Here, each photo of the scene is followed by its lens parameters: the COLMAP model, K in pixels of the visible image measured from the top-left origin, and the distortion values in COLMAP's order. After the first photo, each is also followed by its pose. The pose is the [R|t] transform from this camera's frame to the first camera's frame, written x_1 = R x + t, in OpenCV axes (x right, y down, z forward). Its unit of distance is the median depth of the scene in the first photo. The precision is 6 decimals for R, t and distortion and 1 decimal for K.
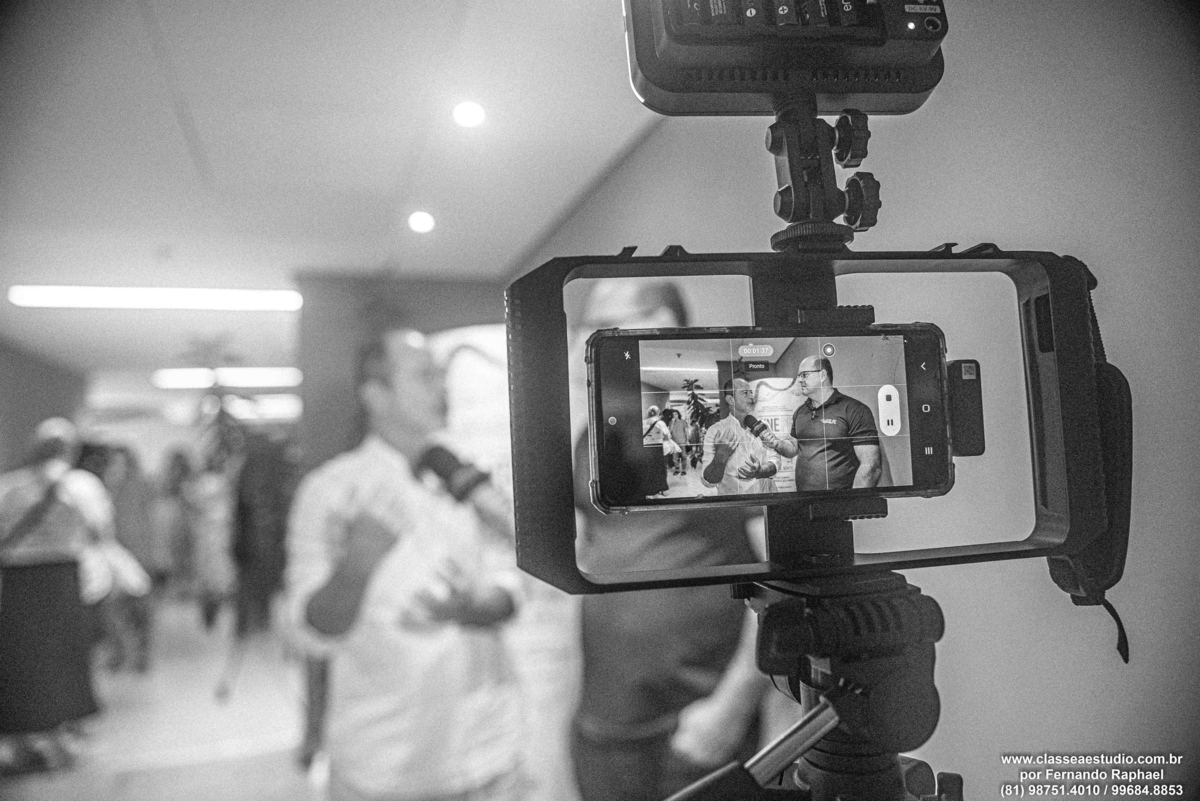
lens RADIAL K [[764.7, 0, 600.0], [0, 764.7, 400.5], [0, 0, 1]] dist [-0.080370, -0.000191]
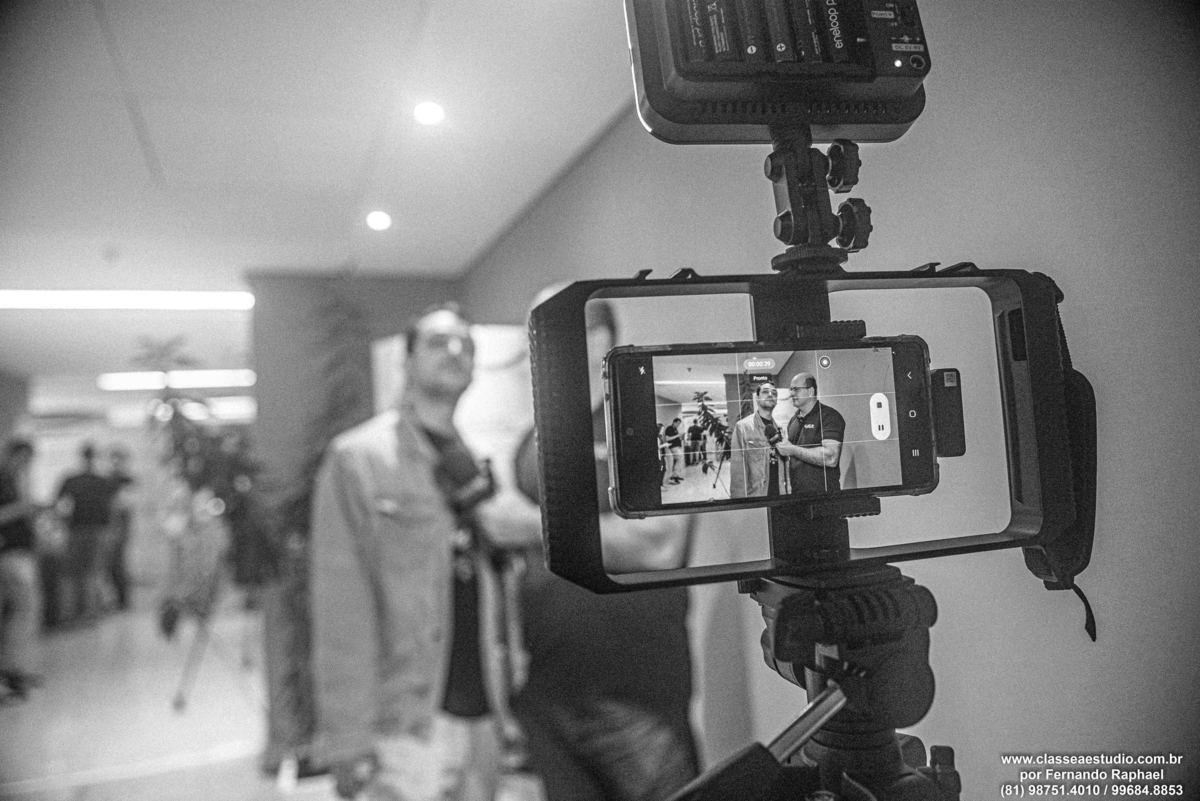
lens RADIAL K [[764.7, 0, 600.0], [0, 764.7, 400.5], [0, 0, 1]] dist [-0.080370, -0.000191]
pose [[0.998263, -0.017209, 0.056350, -0.082649], [0.016876, 0.999837, 0.006384, -0.024176], [-0.056450, -0.005422, 0.998391, -0.066602]]
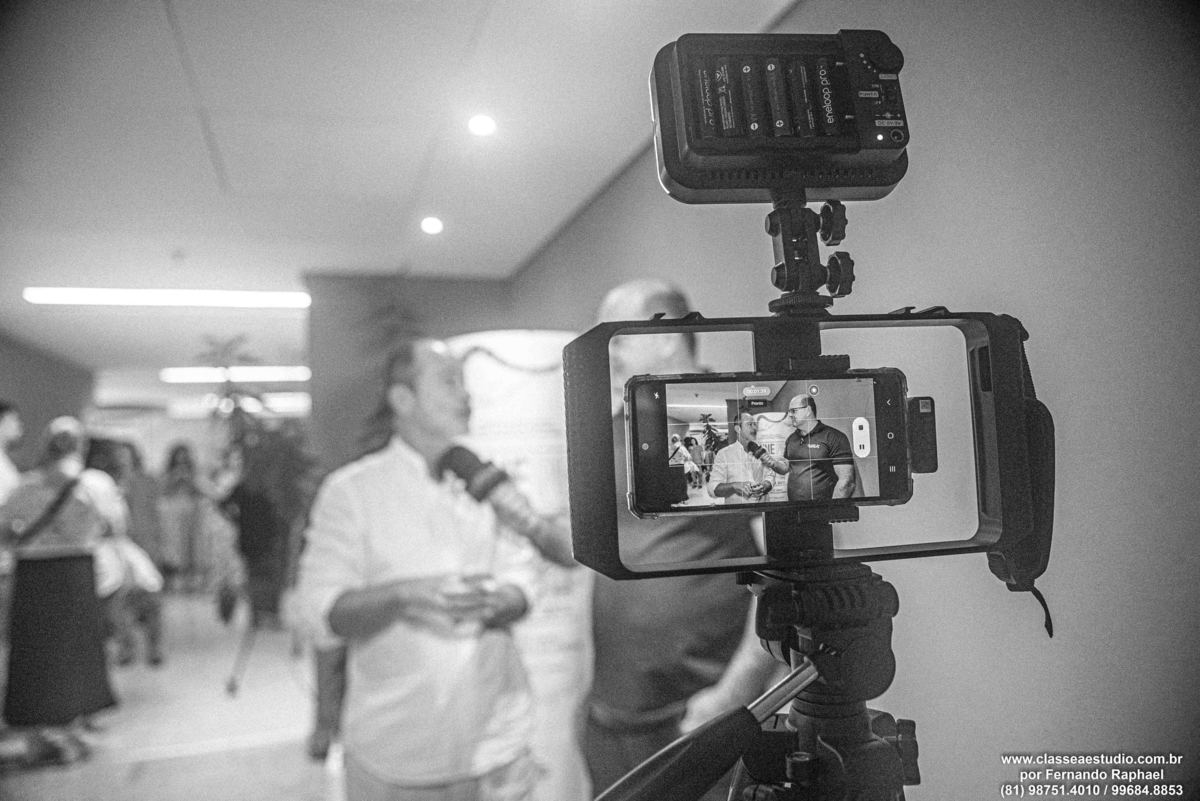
lens RADIAL K [[764.7, 0, 600.0], [0, 764.7, 400.5], [0, 0, 1]] dist [-0.080370, -0.000191]
pose [[0.999982, 0.001141, -0.005965, -0.051268], [-0.001112, 0.999988, 0.004841, -0.055649], [0.005970, -0.004834, 0.999970, -0.284306]]
